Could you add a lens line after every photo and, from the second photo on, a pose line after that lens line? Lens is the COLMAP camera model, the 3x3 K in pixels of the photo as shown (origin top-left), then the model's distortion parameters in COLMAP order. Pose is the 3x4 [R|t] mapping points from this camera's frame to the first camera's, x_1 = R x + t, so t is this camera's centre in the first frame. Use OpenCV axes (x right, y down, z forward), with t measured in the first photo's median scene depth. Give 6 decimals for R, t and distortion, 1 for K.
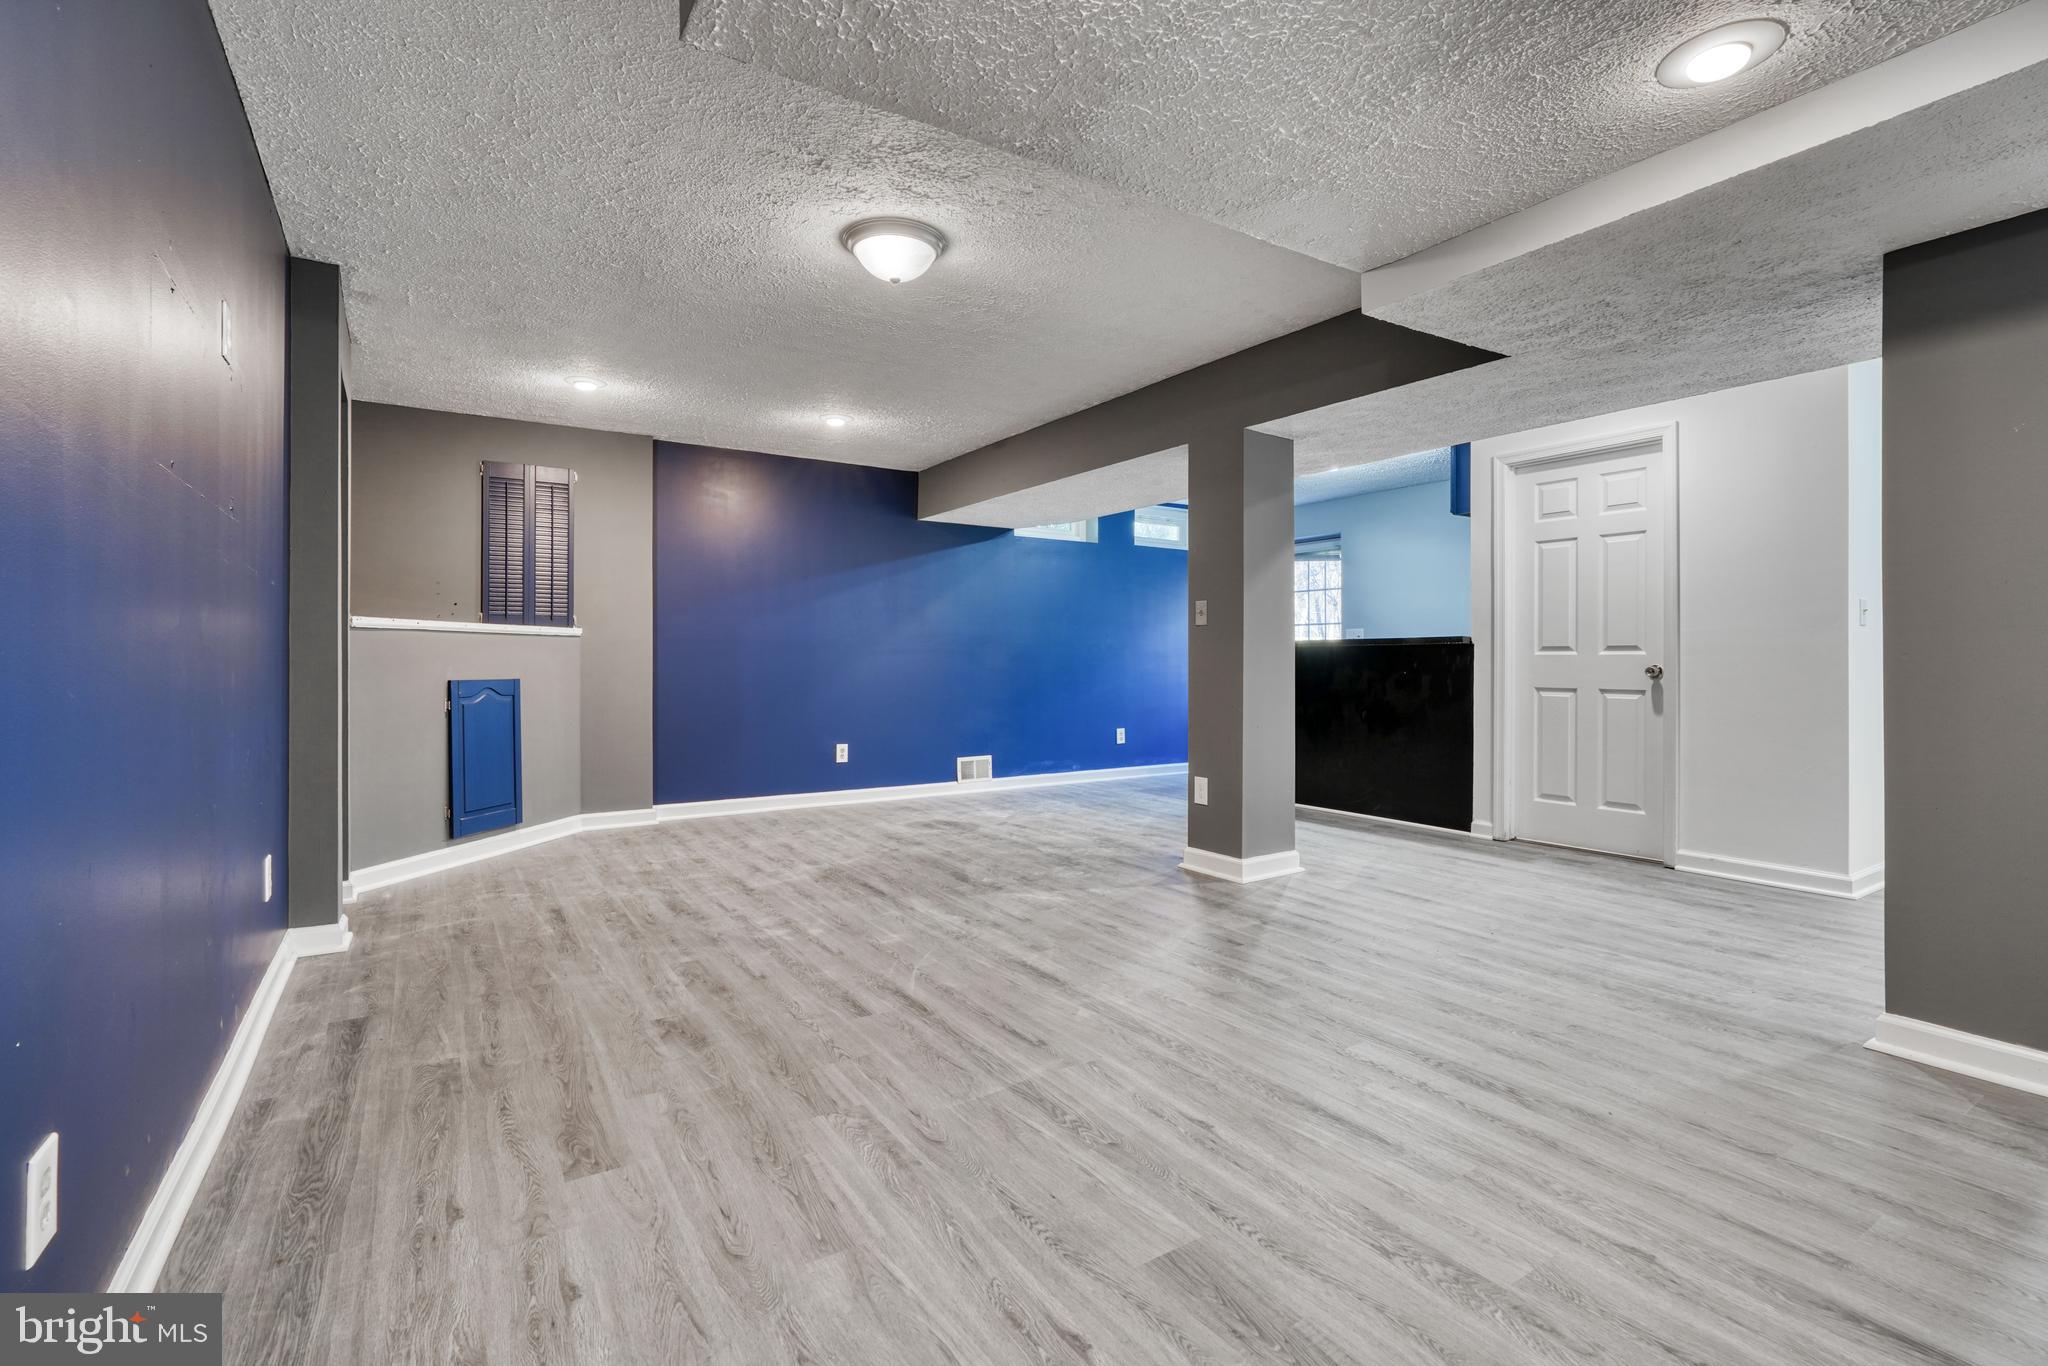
lens RADIAL K [[921.5, 0, 1016.2], [0, 921.5, 650.7], [0, 0, 1]] dist [-0.004455, 0.001850]
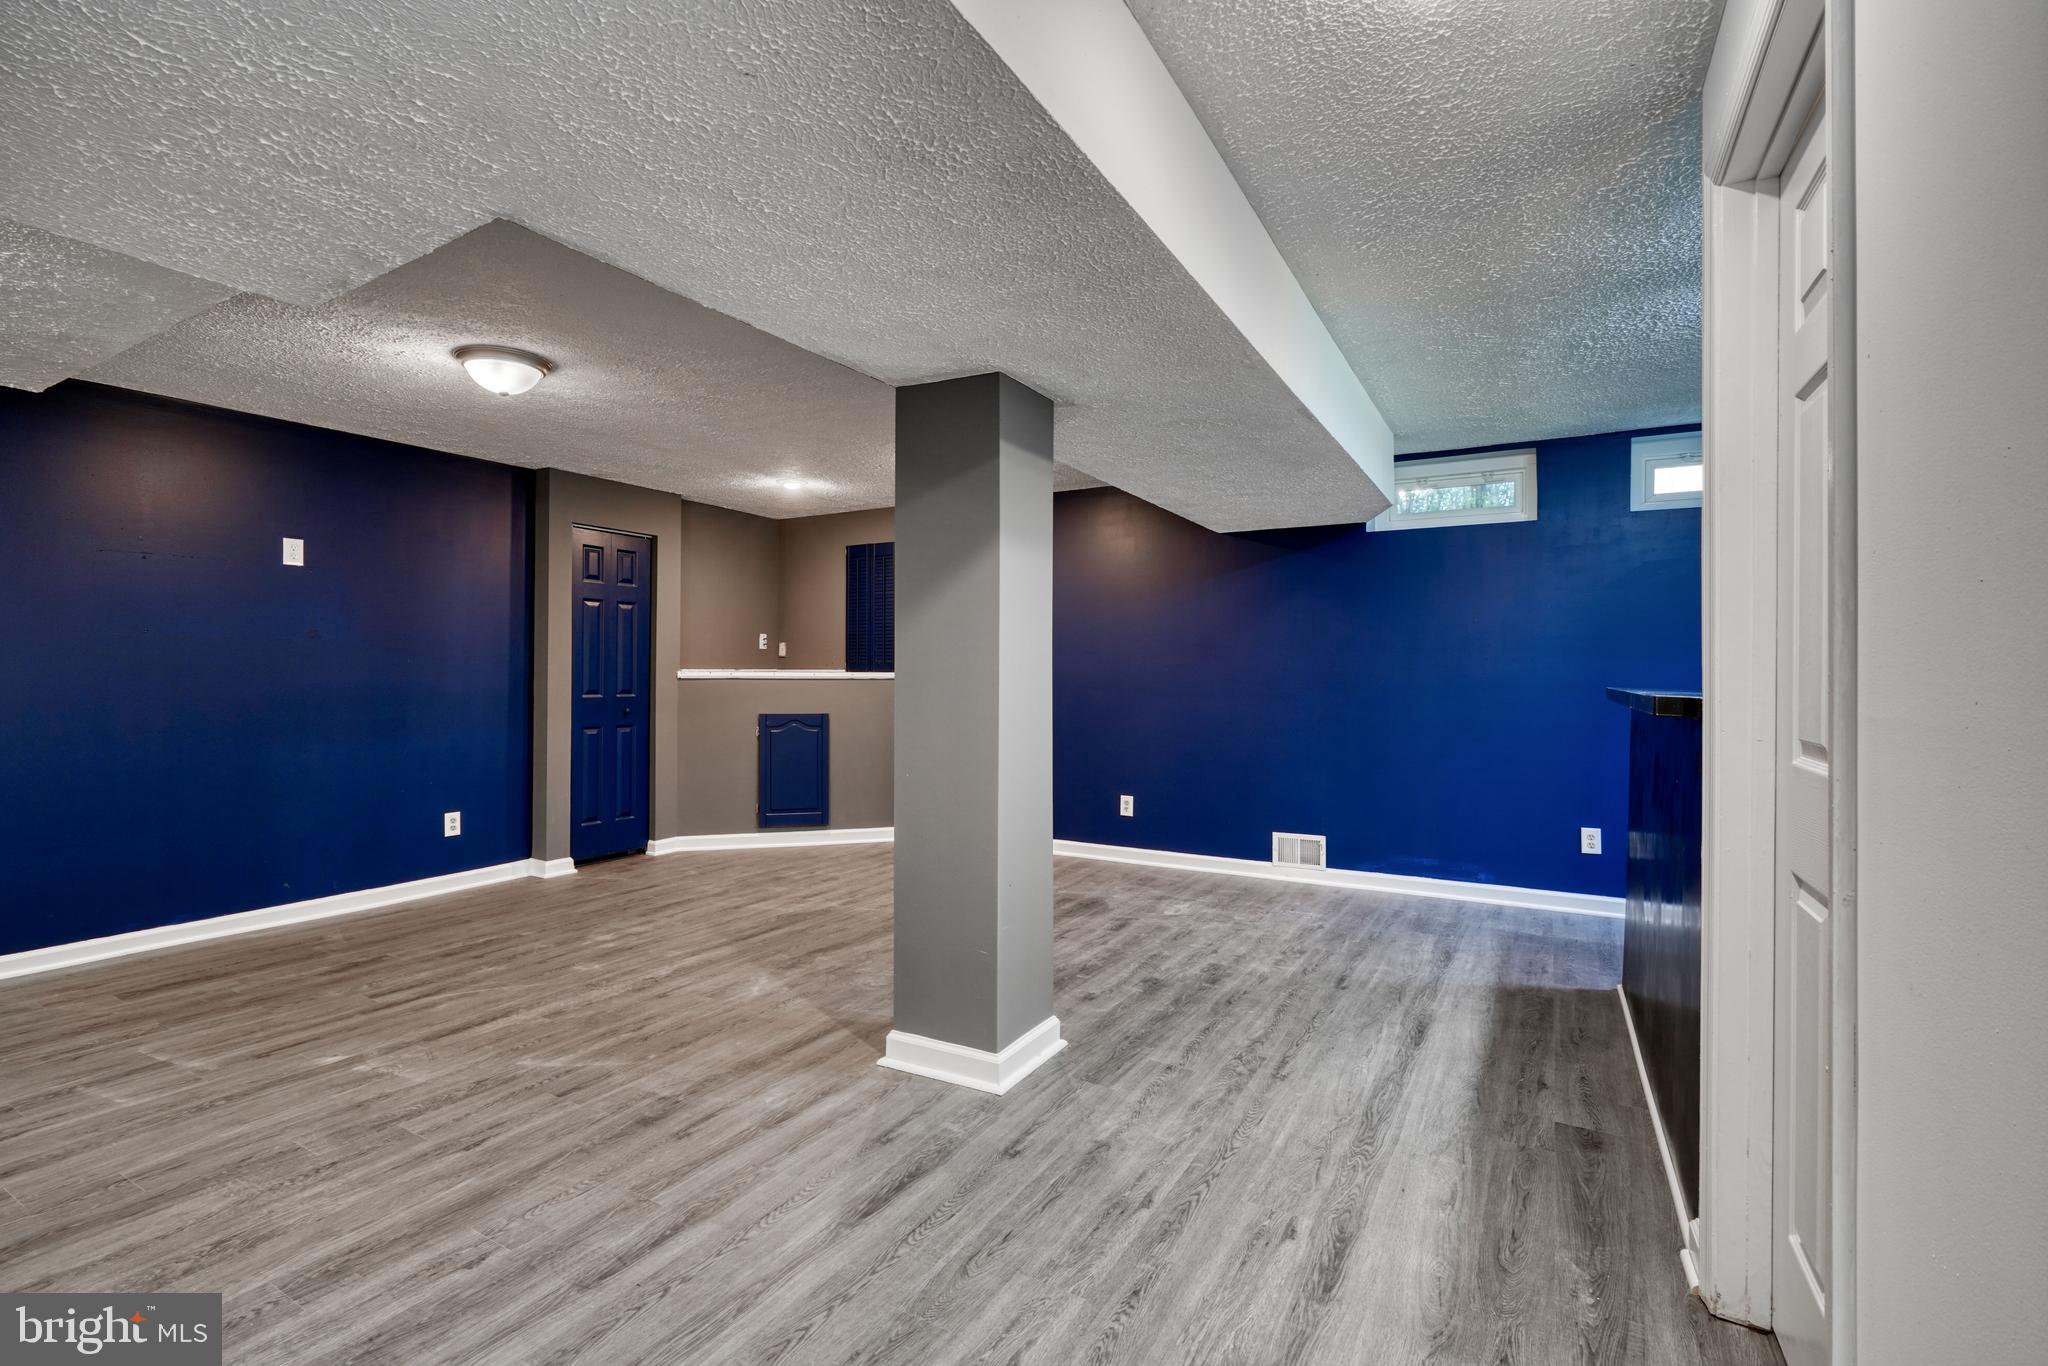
lens RADIAL K [[921.5, 0, 1025.9], [0, 921.5, 677.9], [0, 0, 1]] dist [-0.004455, 0.001850]
pose [[0.463368, 0.005978, -0.886146, 1.066314], [0.004394, 0.999949, 0.009044, -0.042993], [0.886155, -0.008085, 0.463318, 0.935047]]
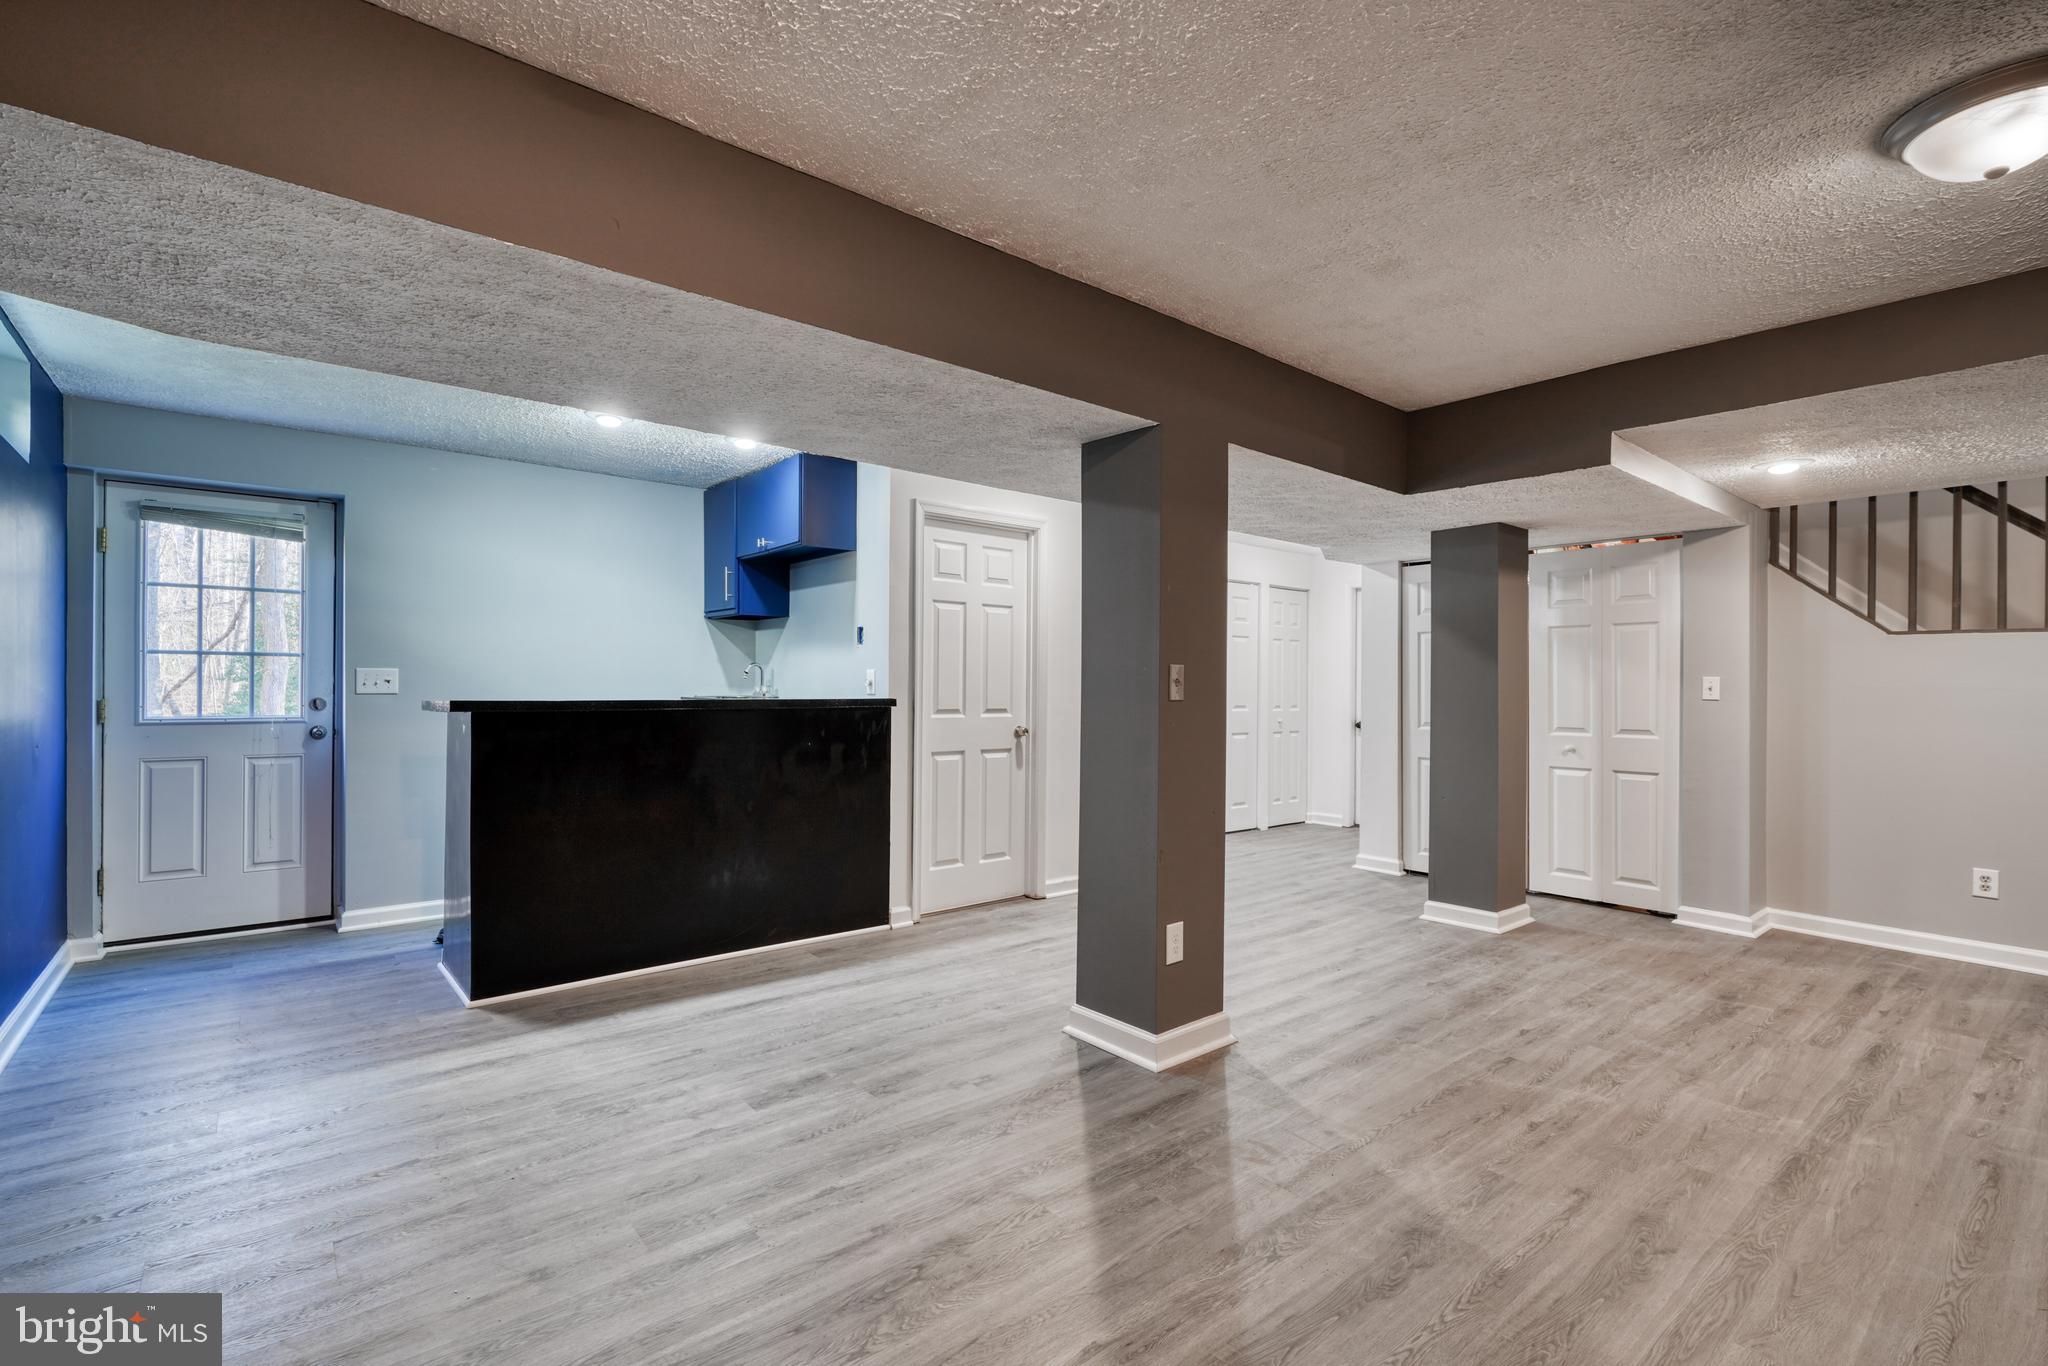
lens RADIAL K [[921.5, 0, 1007.3], [0, 921.5, 693.2], [0, 0, 1]] dist [-0.004455, 0.001850]
pose [[-0.110699, -0.010643, 0.993797, -0.584886], [-0.017511, 0.999808, 0.008757, -0.046119], [-0.993700, -0.016433, -0.110865, 1.524095]]
